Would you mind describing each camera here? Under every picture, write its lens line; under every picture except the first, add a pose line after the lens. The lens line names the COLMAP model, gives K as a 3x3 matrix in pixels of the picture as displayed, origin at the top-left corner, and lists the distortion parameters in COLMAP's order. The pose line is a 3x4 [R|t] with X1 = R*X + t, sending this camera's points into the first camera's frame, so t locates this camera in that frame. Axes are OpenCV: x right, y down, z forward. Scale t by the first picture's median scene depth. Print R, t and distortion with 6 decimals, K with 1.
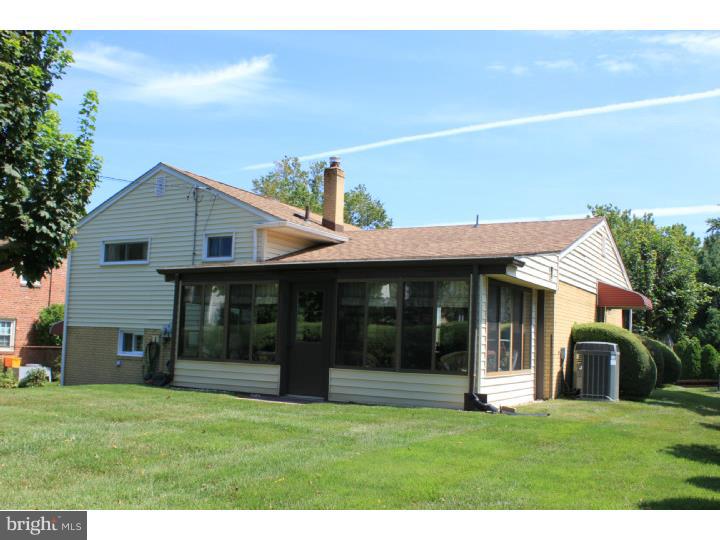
lens RADIAL K [[663.6, 0, 359.9], [0, 663.6, 295.6], [0, 0, 1]] dist [-0.005980, -0.002970]
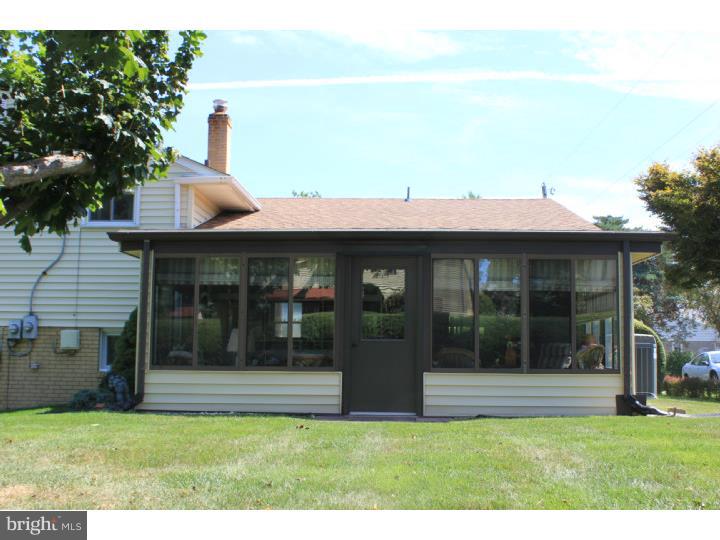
lens RADIAL K [[700.2, 0, 341.4], [0, 700.2, 311.0], [0, 0, 1]] dist [0.006387, 0.006960]
pose [[0.897399, -0.008721, 0.441133, -0.410302], [-0.007392, 0.999367, 0.034795, 0.011426], [-0.441157, -0.034486, 0.896767, 0.289671]]
